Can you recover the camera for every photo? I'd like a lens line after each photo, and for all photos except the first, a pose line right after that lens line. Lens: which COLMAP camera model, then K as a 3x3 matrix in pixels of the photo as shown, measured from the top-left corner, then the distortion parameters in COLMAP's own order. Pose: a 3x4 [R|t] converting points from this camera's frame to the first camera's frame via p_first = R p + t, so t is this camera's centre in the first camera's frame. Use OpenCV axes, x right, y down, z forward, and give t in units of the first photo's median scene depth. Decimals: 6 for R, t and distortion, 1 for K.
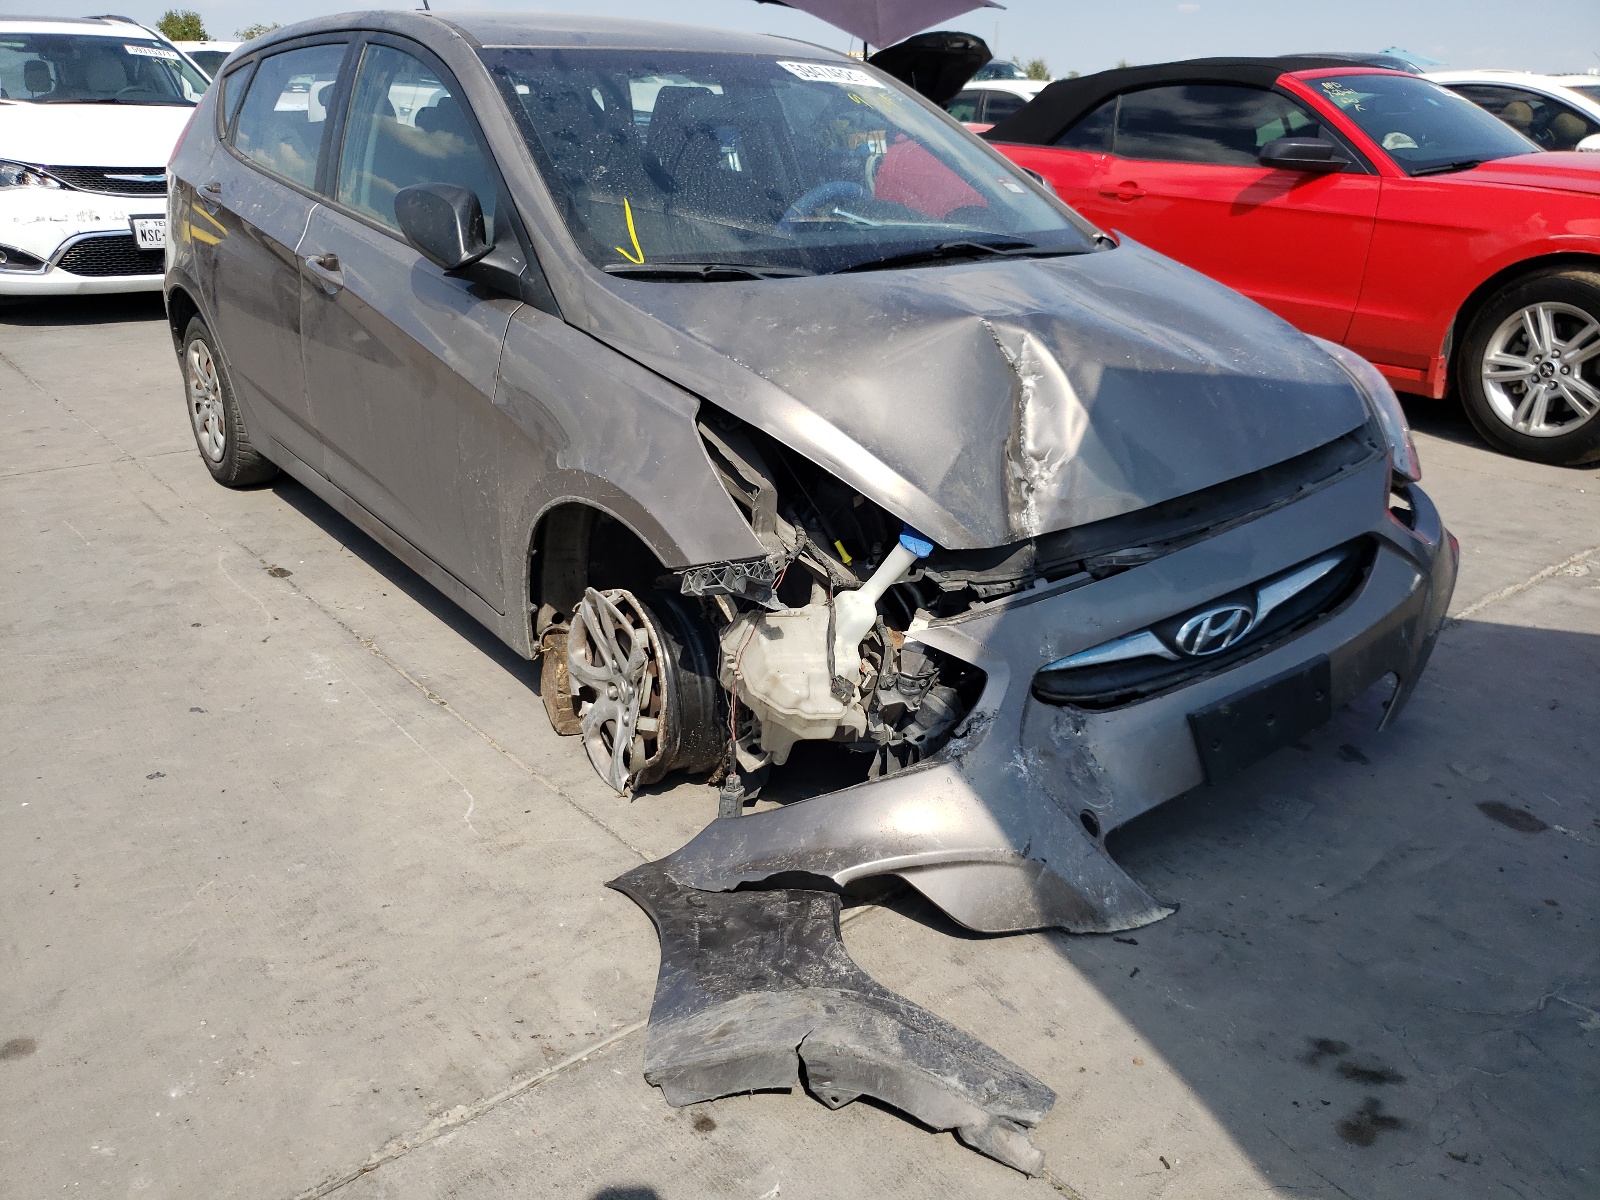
lens RADIAL K [[1380.0, 0, 793.2], [0, 1380.0, 581.3], [0, 0, 1]] dist [-0.037997, 0.086586]
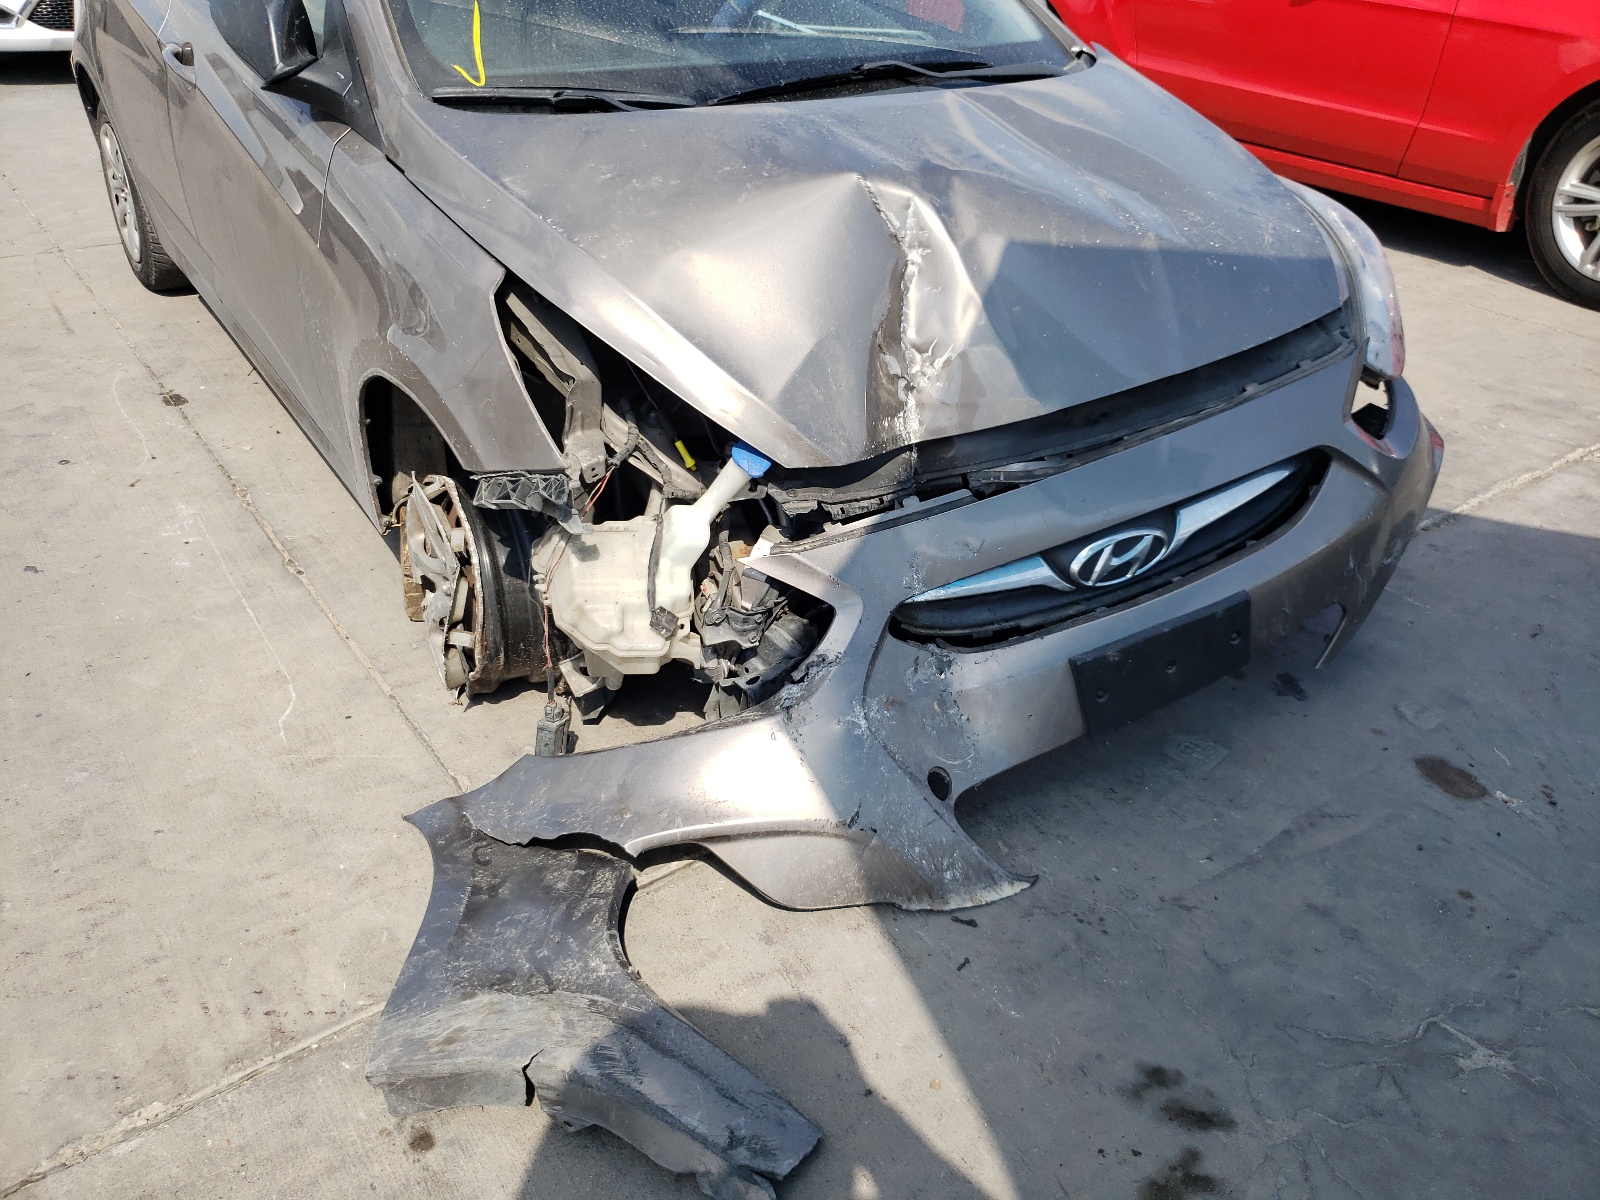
lens RADIAL K [[1385.5, 0, 800.0], [0, 1385.5, 600.0], [0, 0, 1]] dist [0.005897, 0.007530]
pose [[0.998496, 0.044011, -0.032686, 0.139674], [-0.037975, 0.985292, 0.166605, -0.077420], [0.039538, -0.165114, 0.985482, 0.135905]]
